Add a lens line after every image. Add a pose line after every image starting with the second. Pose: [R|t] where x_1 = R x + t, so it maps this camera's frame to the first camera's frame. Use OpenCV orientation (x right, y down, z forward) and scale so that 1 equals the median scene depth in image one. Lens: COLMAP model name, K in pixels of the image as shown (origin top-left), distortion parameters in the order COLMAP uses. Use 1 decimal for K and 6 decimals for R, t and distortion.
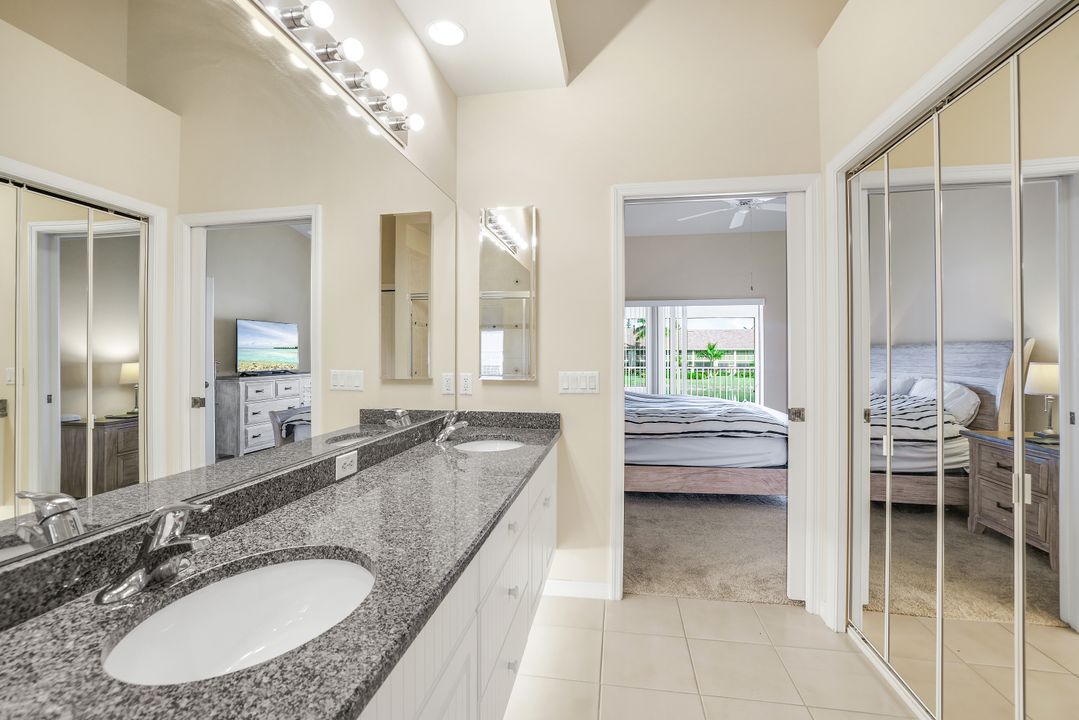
lens RADIAL K [[475.3, 0, 539.8], [0, 475.3, 350.5], [0, 0, 1]] dist [0.001923, 0.000272]
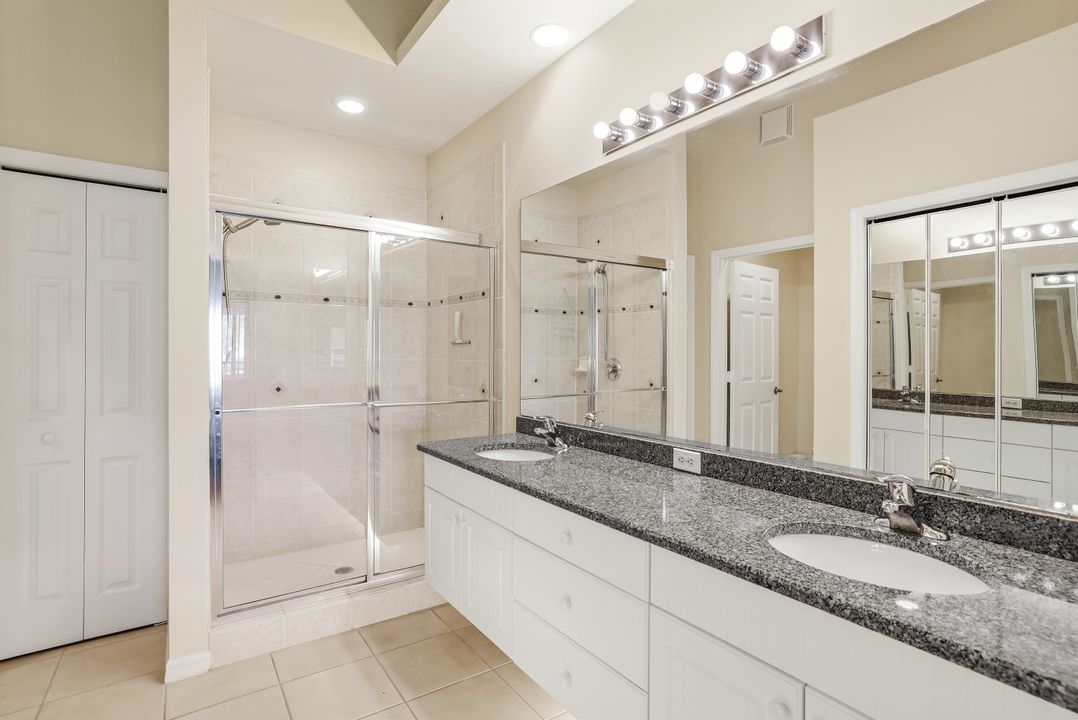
lens RADIAL K [[536.6, 0, 539.0], [0, 536.6, 360.0], [0, 0, 1]] dist [0.000409, 0.000056]
pose [[-0.727213, 0.006584, -0.686380, 0.798834], [0.007263, 0.999972, 0.001897, 0.004294], [0.686373, -0.003606, -0.727241, 1.932729]]
